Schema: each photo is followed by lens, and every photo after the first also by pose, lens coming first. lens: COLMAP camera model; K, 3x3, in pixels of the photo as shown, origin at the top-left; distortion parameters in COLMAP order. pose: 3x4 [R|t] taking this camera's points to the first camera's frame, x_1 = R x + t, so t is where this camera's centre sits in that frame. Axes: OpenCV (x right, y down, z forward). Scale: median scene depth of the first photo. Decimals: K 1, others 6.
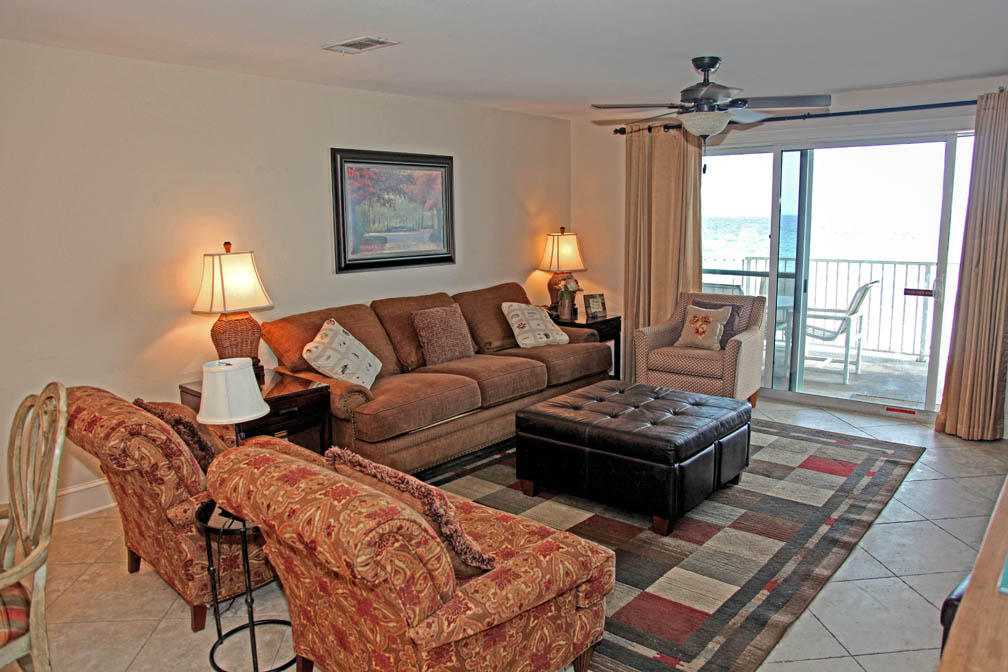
lens RADIAL K [[718.5, 0, 504.0], [0, 718.5, 336.0], [0, 0, 1]] dist [-0.111777, 0.072642]
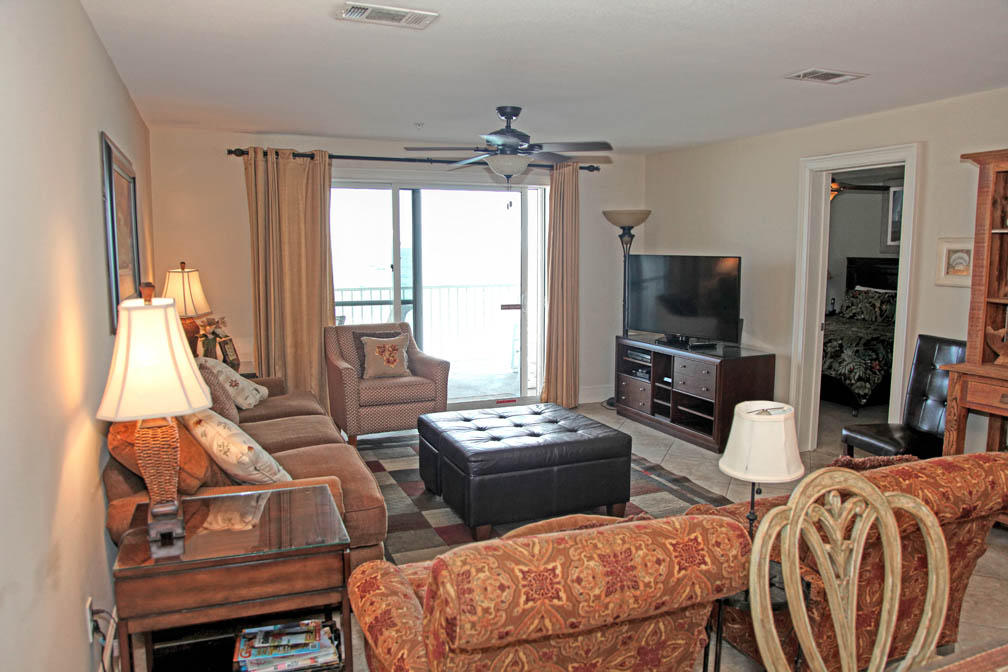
lens RADIAL K [[718.5, 0, 504.0], [0, 718.5, 336.0], [0, 0, 1]] dist [-0.111777, 0.072642]
pose [[0.452124, -0.094842, 0.886898, -0.687042], [0.141111, 0.989414, 0.033868, -0.065259], [-0.880722, 0.109839, 0.460721, 0.470680]]
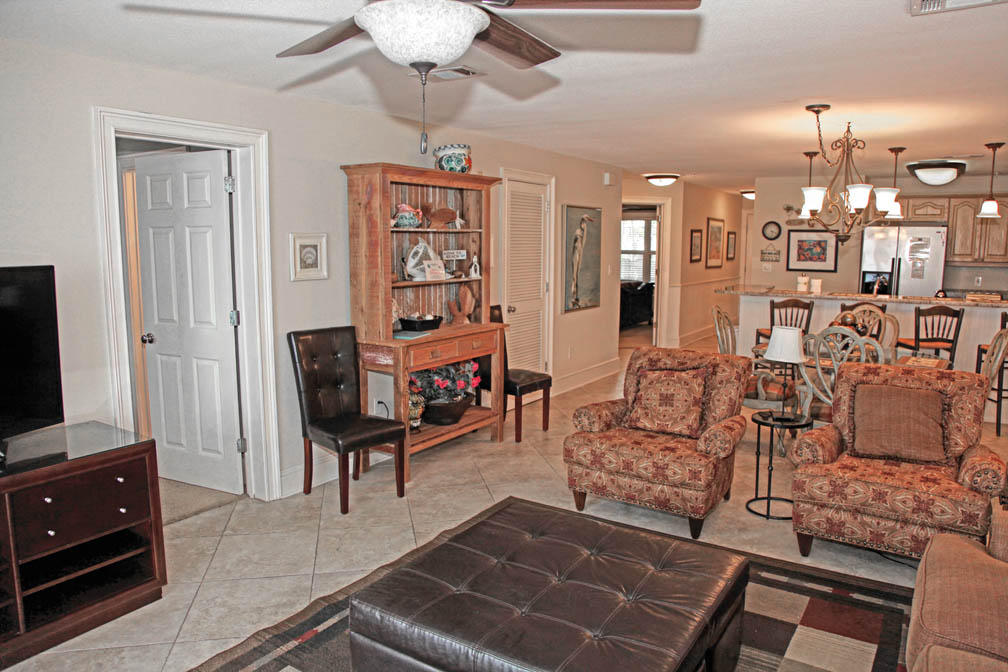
lens RADIAL K [[690.0, 0, 507.1], [0, 690.0, 338.4], [0, 0, 1]] dist [-0.120754, 0.067026]
pose [[-0.991008, 0.028489, -0.130737, 0.269685], [-0.012613, 0.952830, 0.303244, -0.229089], [0.133210, 0.302166, -0.943902, 1.317686]]
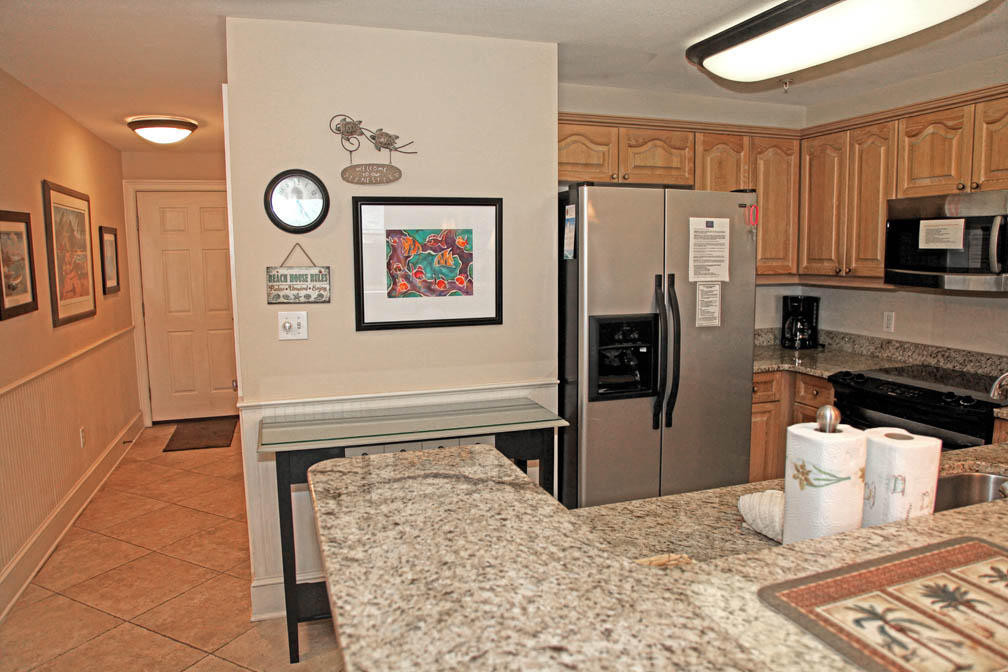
lens RADIAL K [[690.0, 0, 507.1], [0, 690.0, 338.4], [0, 0, 1]] dist [-0.120754, 0.067026]
pose [[-0.510994, 0.127374, -0.850095, -0.356700], [-0.125916, 0.967200, 0.220610, 0.030004], [0.850312, 0.219771, -0.478195, -0.115836]]
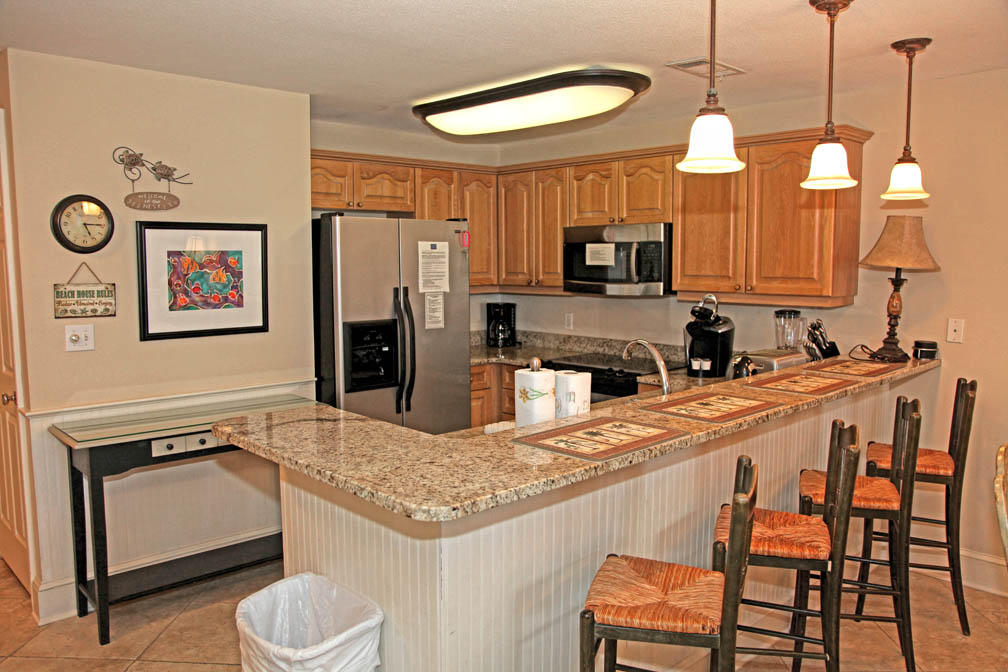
lens RADIAL K [[768.2, 0, 506.7], [0, 768.2, 335.6], [0, 0, 1]] dist [-0.099479, 0.089573]
pose [[-0.102584, 0.114641, -0.988096, -0.096427], [-0.161616, 0.978217, 0.130274, 0.013095], [0.981507, 0.173056, -0.081821, -0.106580]]
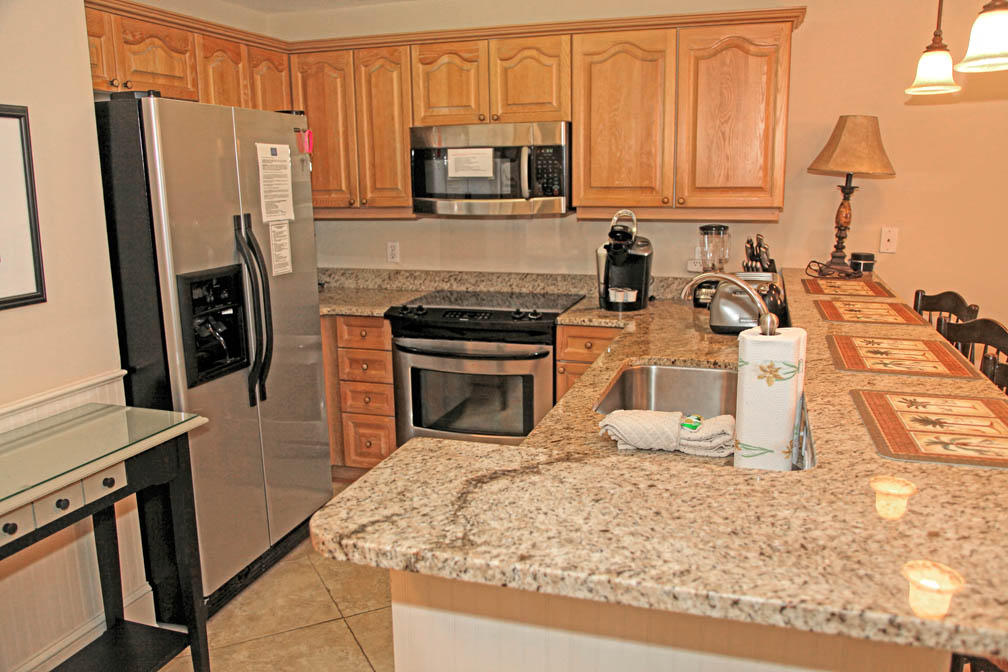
lens RADIAL K [[801.7, 0, 509.1], [0, 801.7, 338.5], [0, 0, 1]] dist [-0.078155, 0.075386]
pose [[0.389803, 0.196754, -0.899634, -0.349946], [-0.145996, 0.977758, 0.150582, 0.069230], [0.909252, 0.072646, 0.409858, -0.382609]]
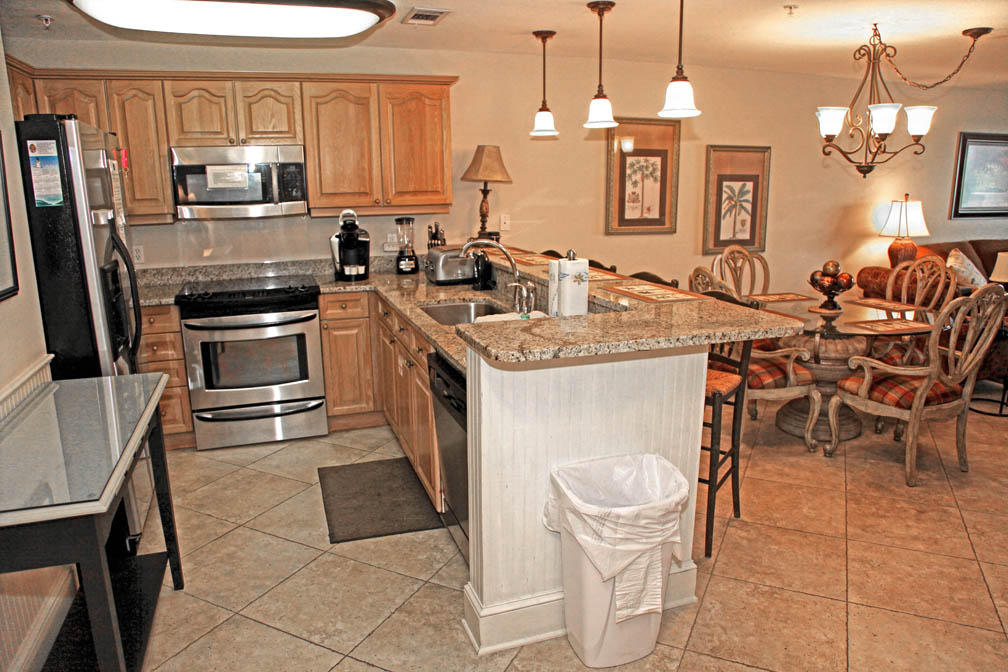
lens RADIAL K [[690.0, 0, 507.1], [0, 690.0, 338.4], [0, 0, 1]] dist [-0.120754, 0.067026]
pose [[0.865599, 0.118103, -0.486610, -0.370508], [-0.085565, 0.992381, 0.088649, 0.124446], [0.493372, -0.035097, 0.869110, -0.697318]]
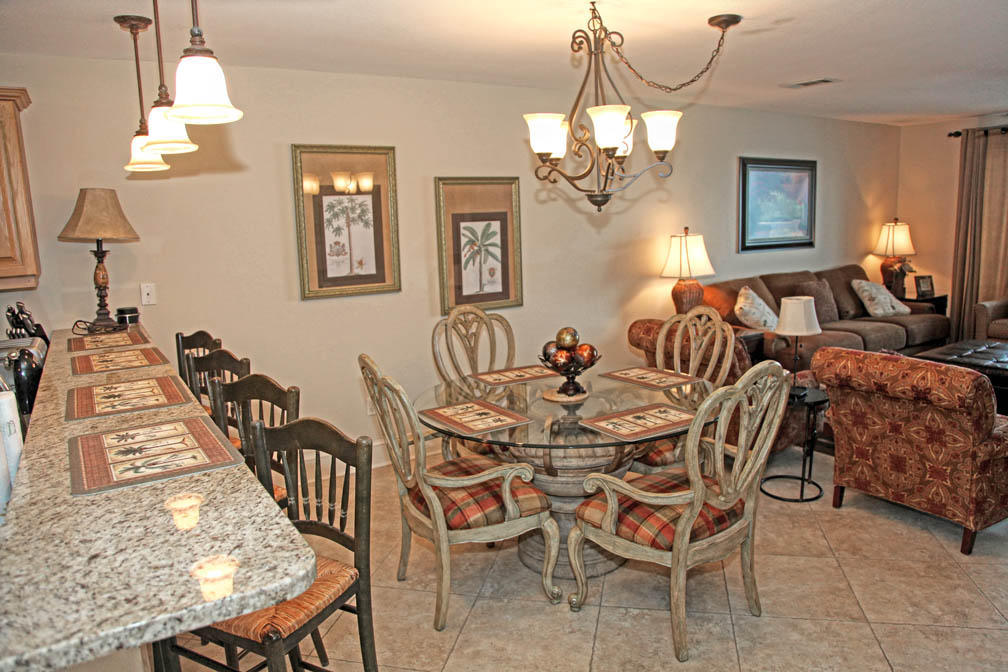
lens RADIAL K [[686.8, 0, 506.0], [0, 686.8, 340.5], [0, 0, 1]] dist [-0.126894, 0.071037]
pose [[0.956068, 0.031944, -0.291399, -0.306447], [-0.026651, 0.999400, 0.022117, 0.061976], [0.291930, -0.013379, 0.956346, -0.336891]]
